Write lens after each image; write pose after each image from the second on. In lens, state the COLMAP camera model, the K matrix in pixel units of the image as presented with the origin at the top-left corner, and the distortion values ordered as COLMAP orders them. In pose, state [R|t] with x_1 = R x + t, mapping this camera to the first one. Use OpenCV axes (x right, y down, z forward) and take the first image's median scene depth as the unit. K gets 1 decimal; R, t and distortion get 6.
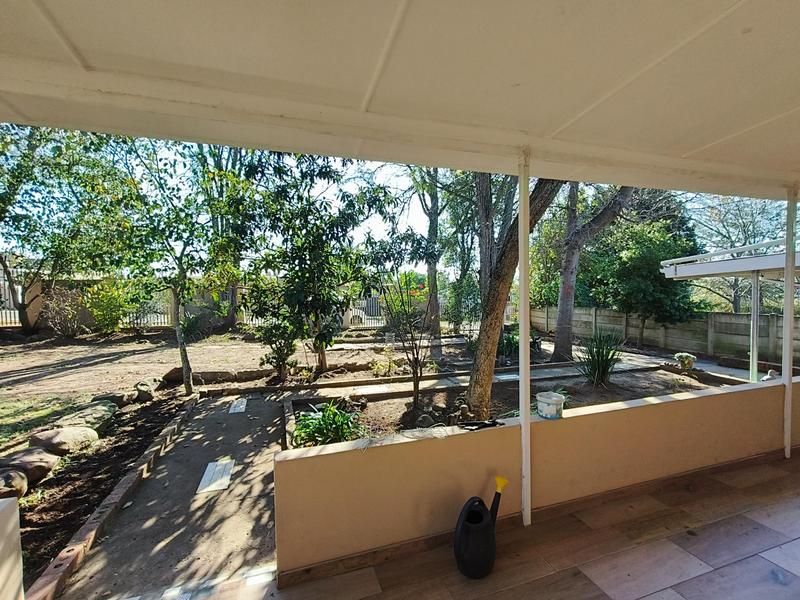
lens RADIAL K [[372.0, 0, 408.0], [0, 372.0, 300.0], [0, 0, 1]] dist [0.004153, 0.001325]
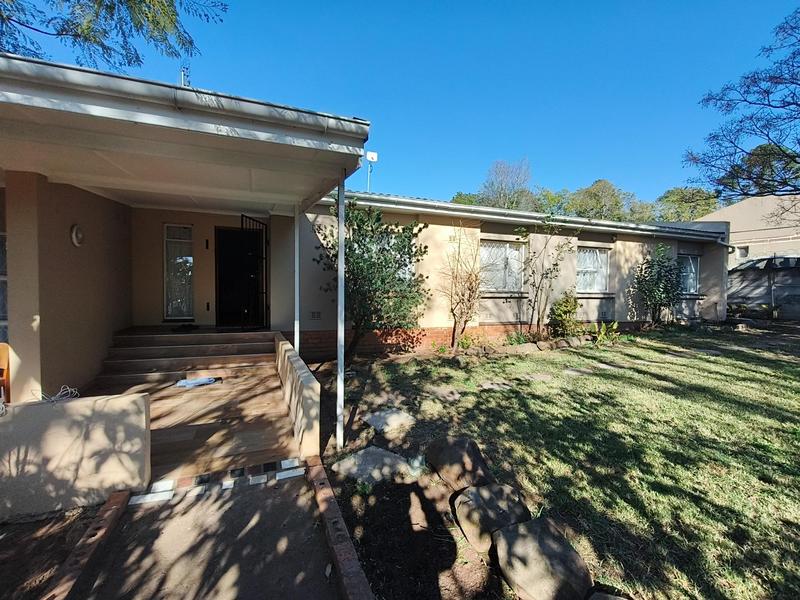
lens RADIAL K [[372.0, 0, 409.6], [0, 372.0, 303.5], [0, 0, 1]] dist [0.004153, 0.001325]
pose [[-0.998262, 0.003854, -0.058806, -0.463167], [0.000063, 0.997929, 0.064329, 0.003127], [0.058932, 0.064214, -0.996195, 0.903978]]
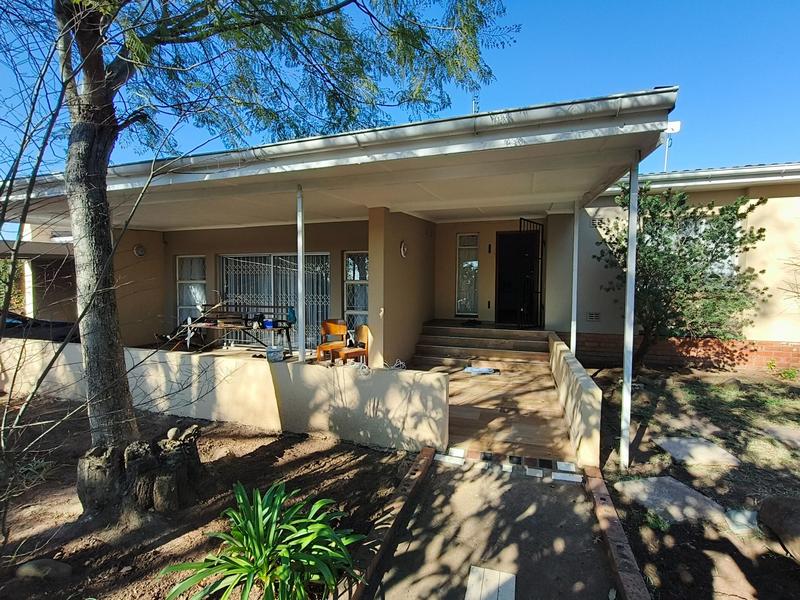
lens RADIAL K [[372.0, 0, 407.5], [0, 372.0, 303.8], [0, 0, 1]] dist [0.004153, 0.001325]
pose [[-0.798411, -0.019357, 0.601802, -0.454532], [0.019567, 0.998121, 0.058065, 0.003834], [-0.601795, 0.058136, -0.796532, 0.913607]]
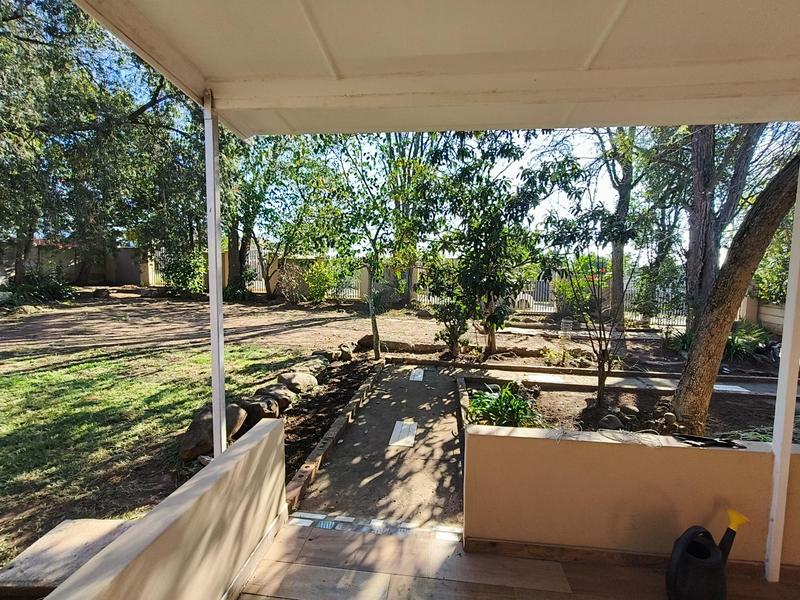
lens RADIAL K [[372.0, 0, 407.5], [0, 372.0, 301.2], [0, 0, 1]] dist [0.004153, 0.001325]
pose [[0.907015, 0.059720, -0.416842, -0.035306], [-0.038527, 0.997510, 0.059080, 0.002631], [0.419332, -0.037527, 0.907057, -0.001857]]
